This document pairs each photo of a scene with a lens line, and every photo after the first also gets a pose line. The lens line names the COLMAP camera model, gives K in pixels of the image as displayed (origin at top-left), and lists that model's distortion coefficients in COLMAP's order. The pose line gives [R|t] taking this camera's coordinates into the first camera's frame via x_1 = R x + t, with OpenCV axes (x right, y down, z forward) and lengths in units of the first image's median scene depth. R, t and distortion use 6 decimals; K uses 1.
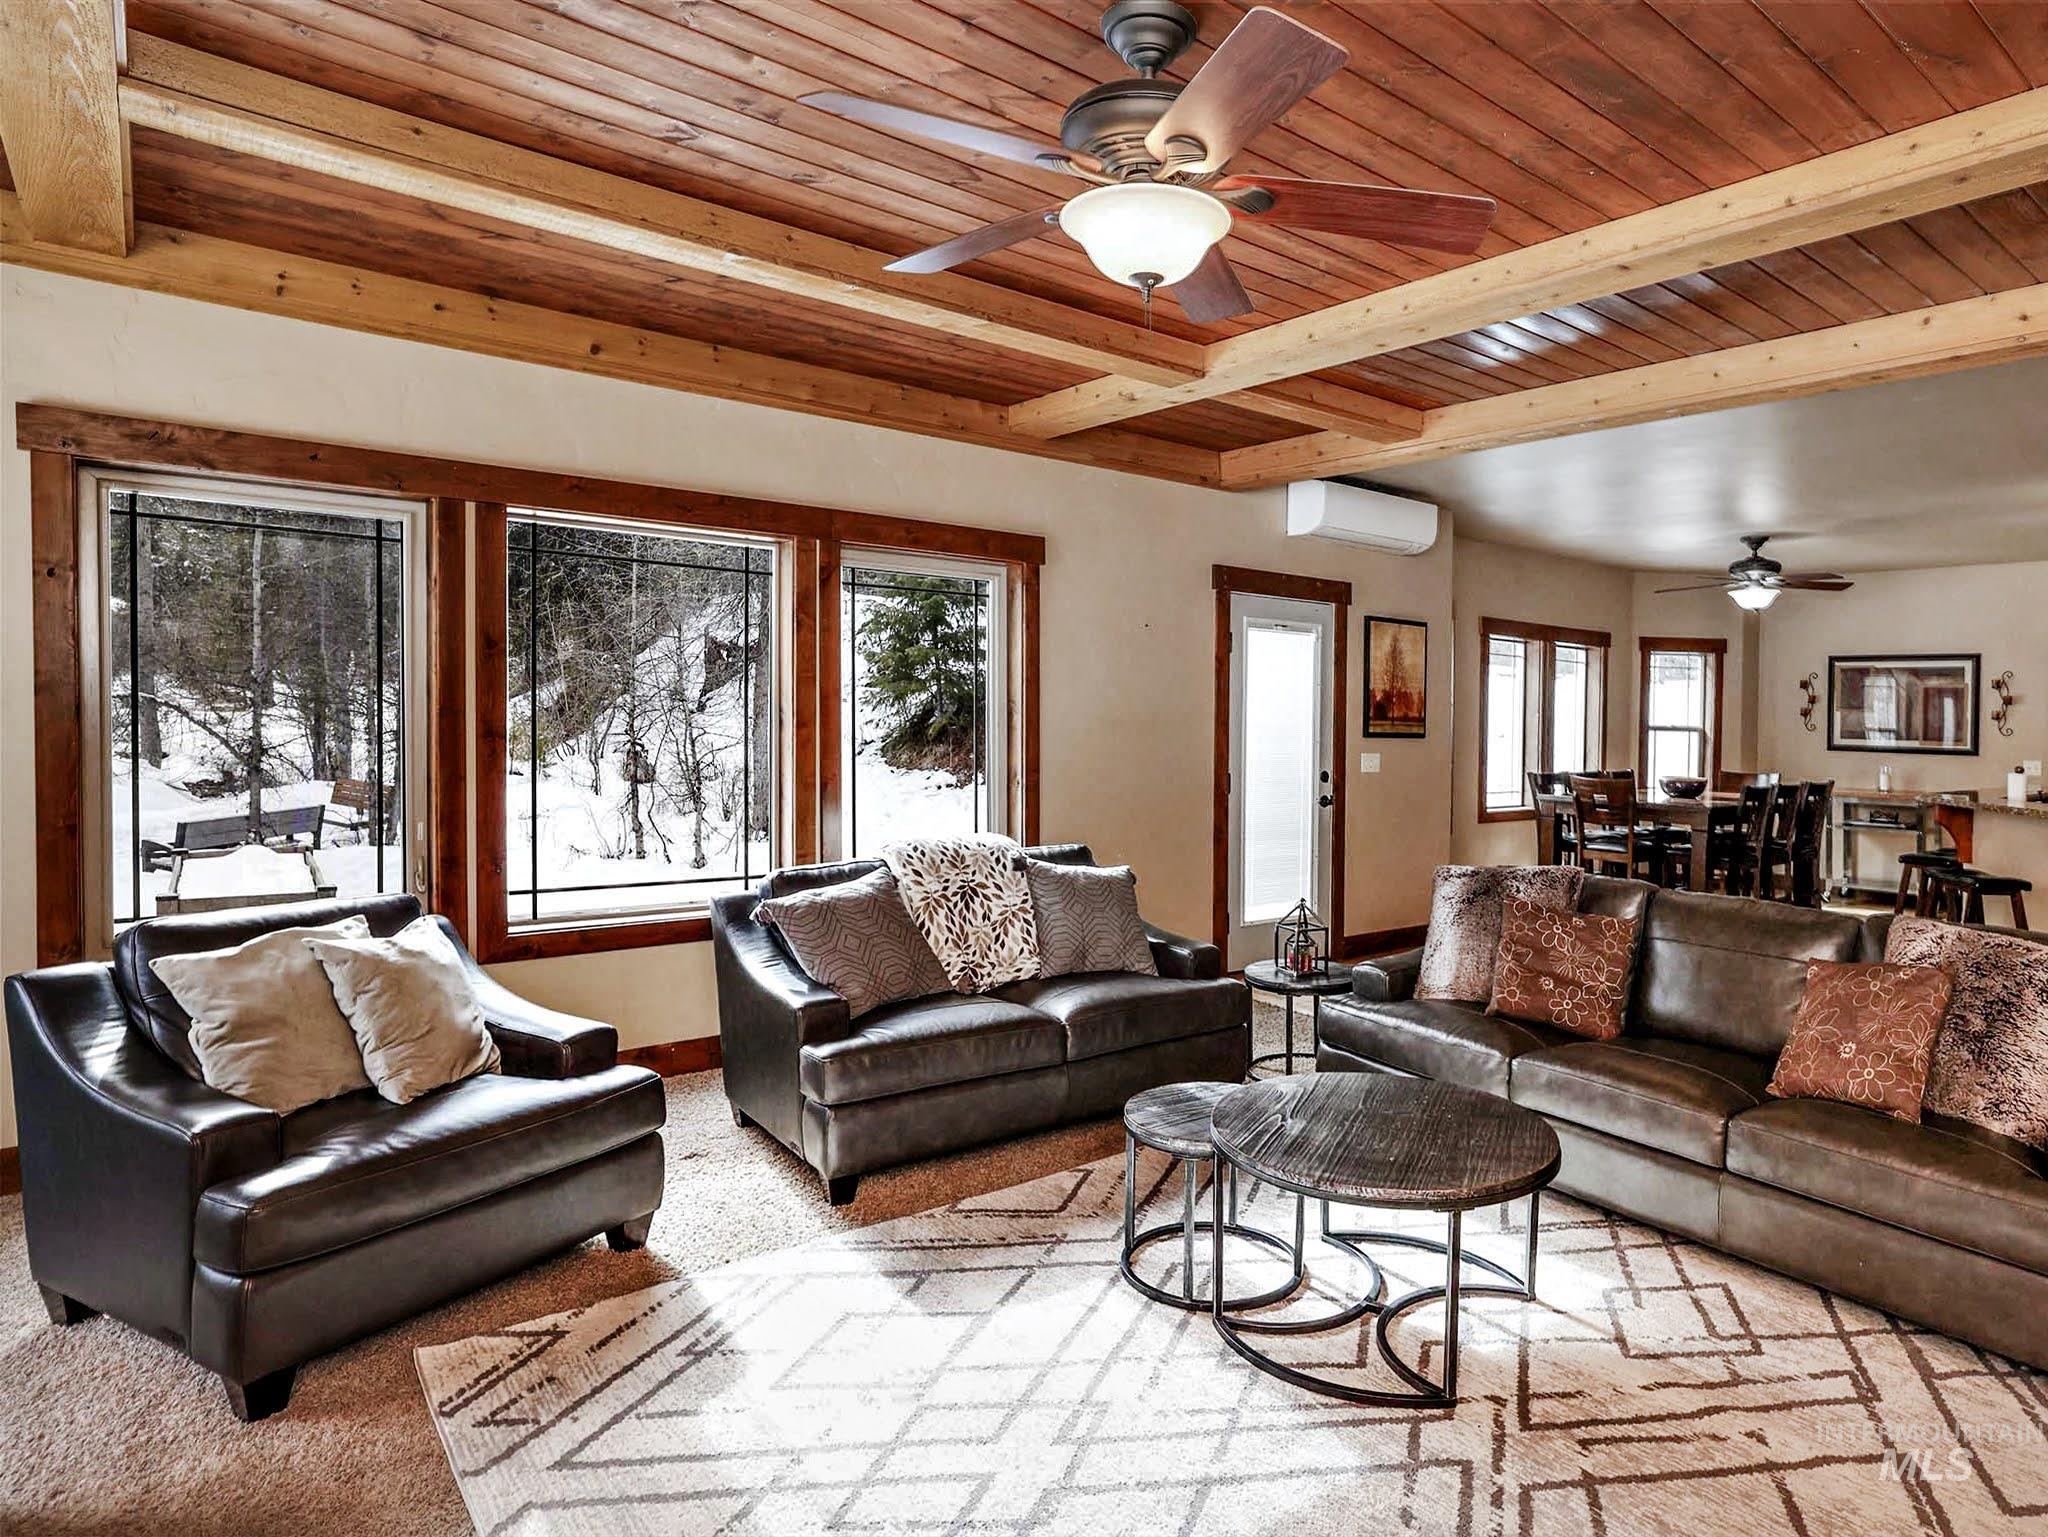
lens RADIAL K [[1181.9, 0, 1167.1], [0, 1181.9, 691.3], [0, 0, 1]] dist [-0.016808, 0.003725]
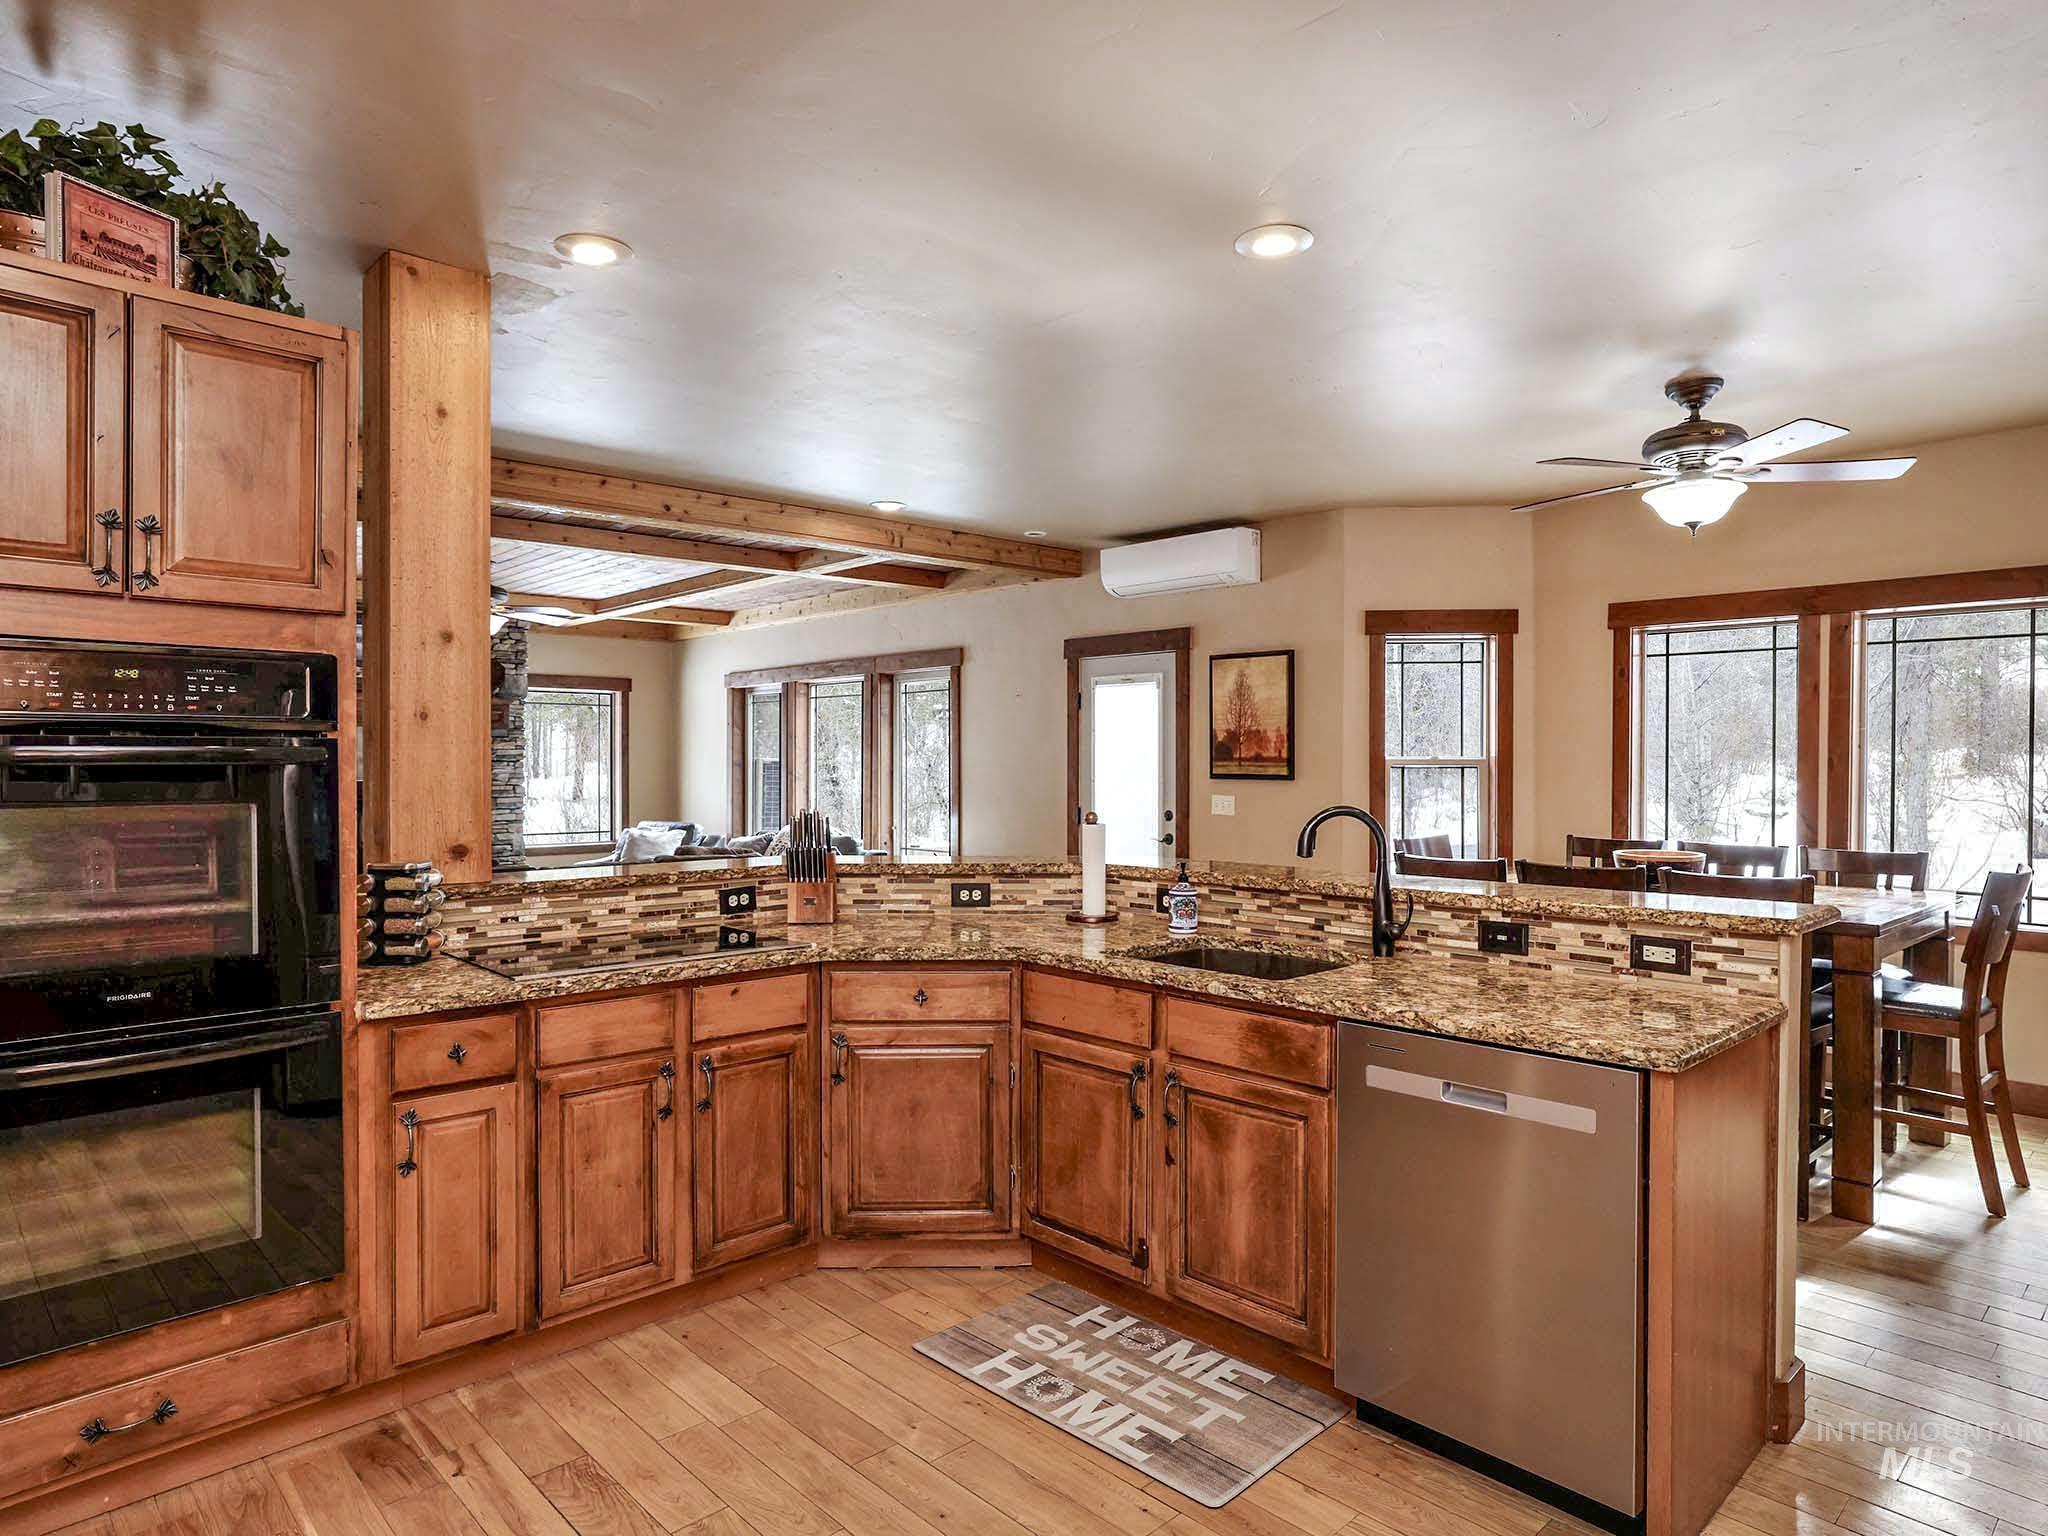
lens RADIAL K [[1207.1, 0, 1018.5], [0, 1207.1, 762.8], [0, 0, 1]] dist [-0.016479, 0.005353]
pose [[0.038824, -0.021991, -0.999004, 1.201024], [0.022888, 0.999515, -0.021113, 0.044265], [0.998984, -0.022046, 0.039309, 0.817050]]
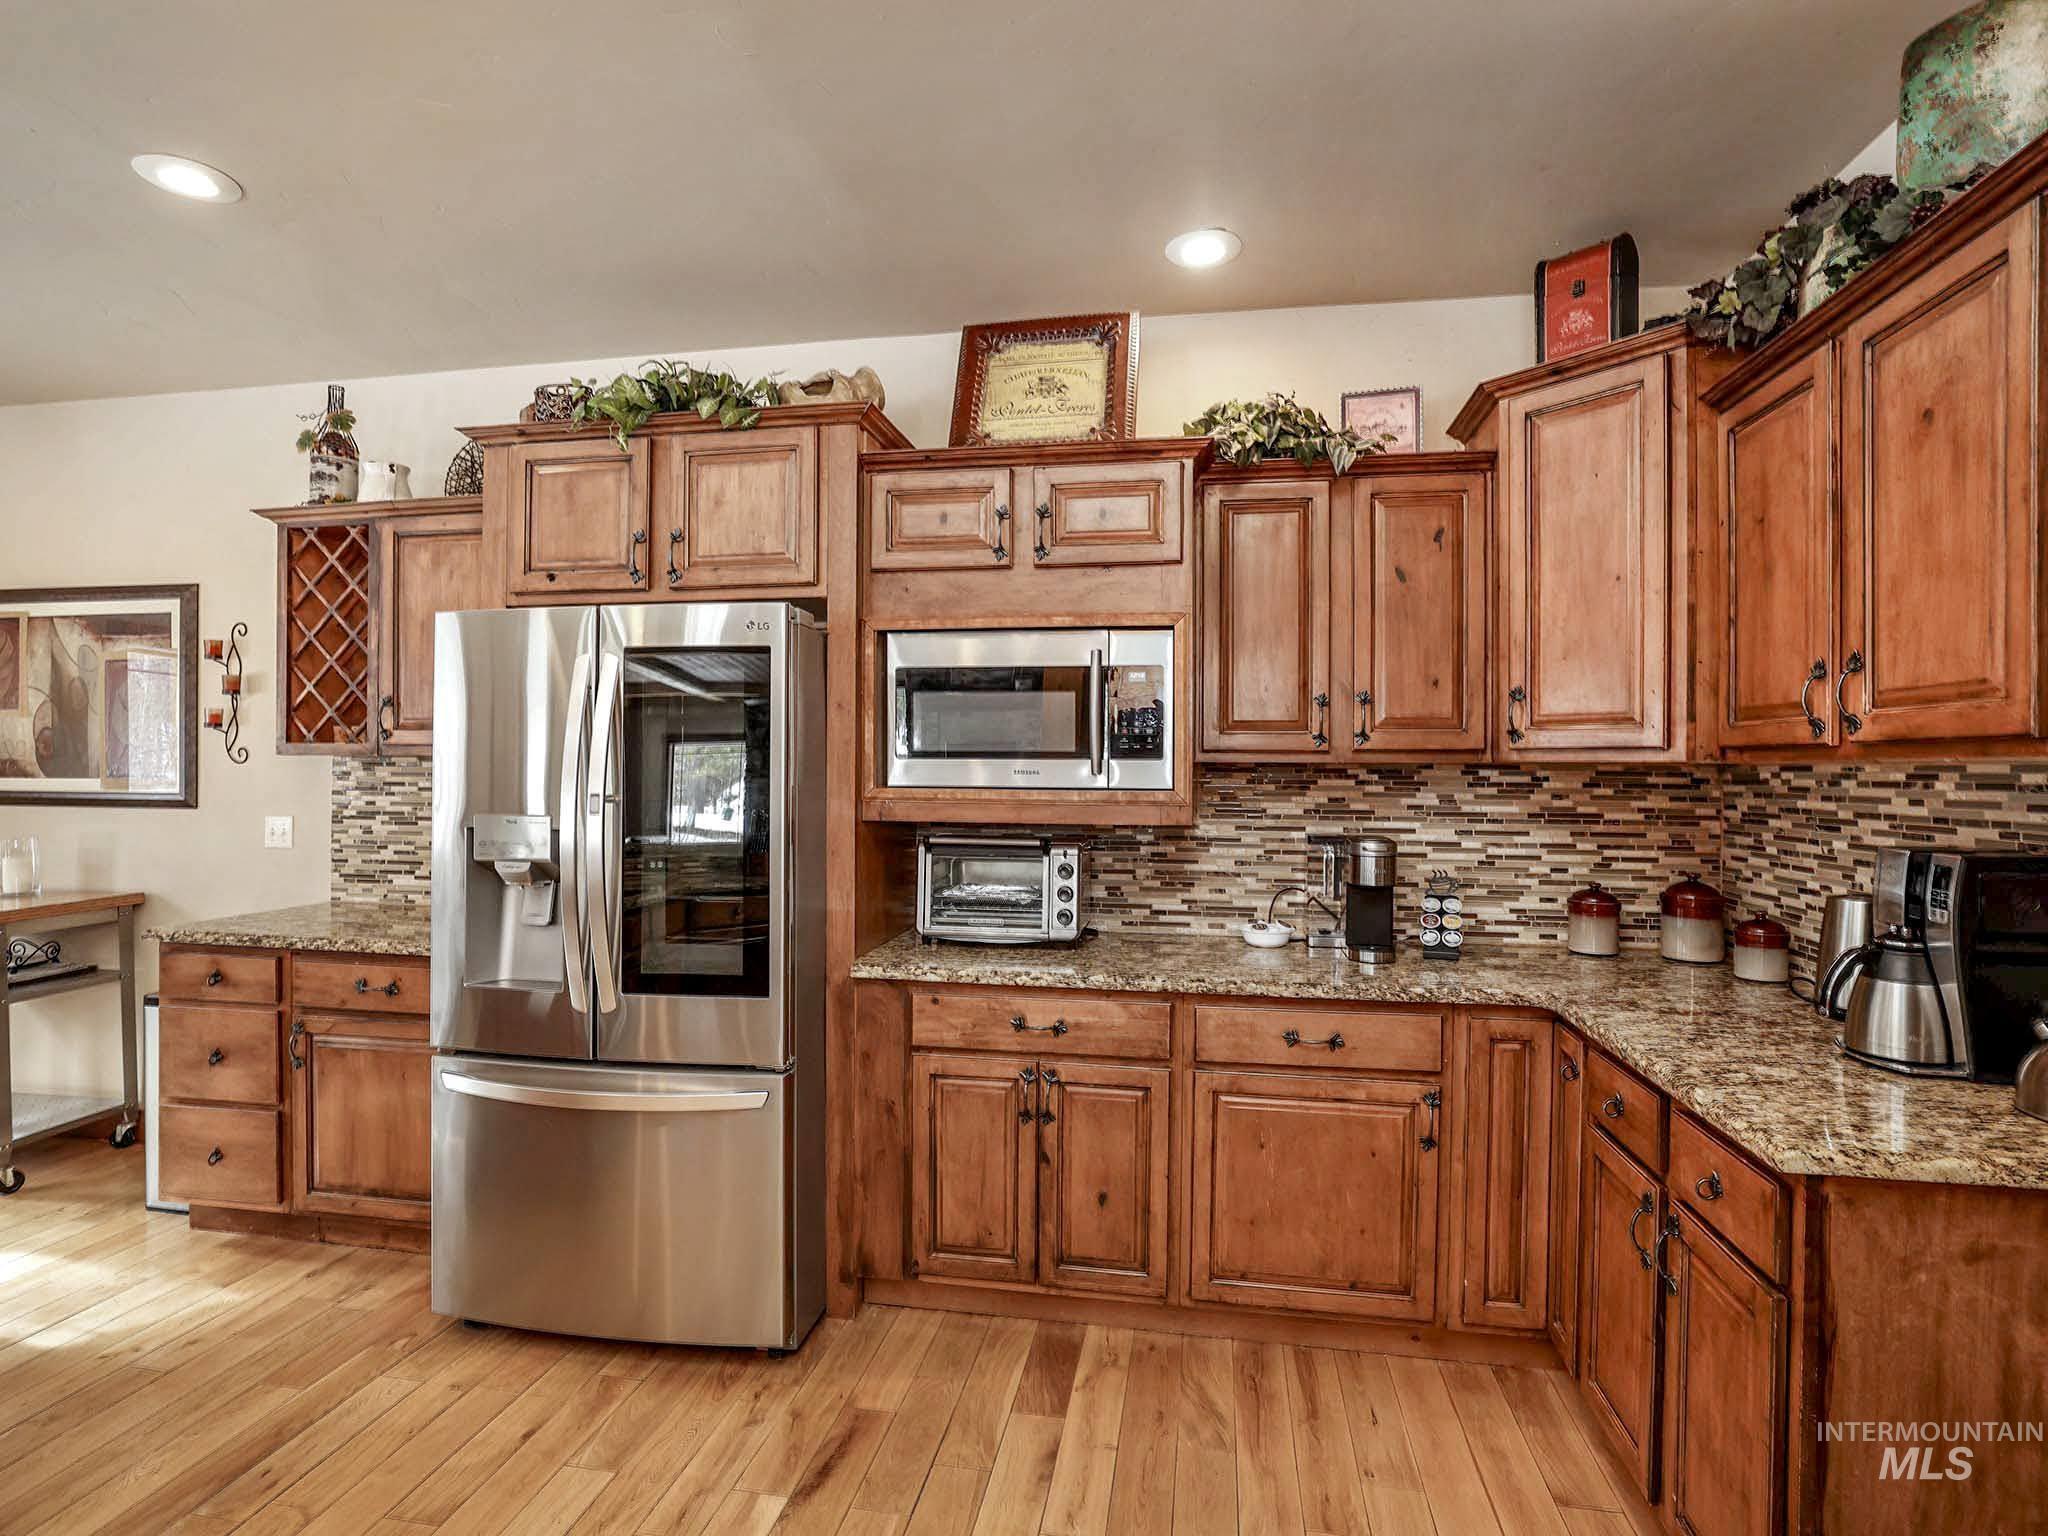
lens RADIAL K [[1050.0, 0, 1024.6], [0, 1050.0, 772.1], [0, 0, 1]] dist [-0.033582, 0.002768]
pose [[0.780676, -0.029107, 0.624258, 0.935310], [0.002542, 0.999054, 0.043403, 0.033217], [-0.624931, -0.032297, 0.780012, 0.652057]]
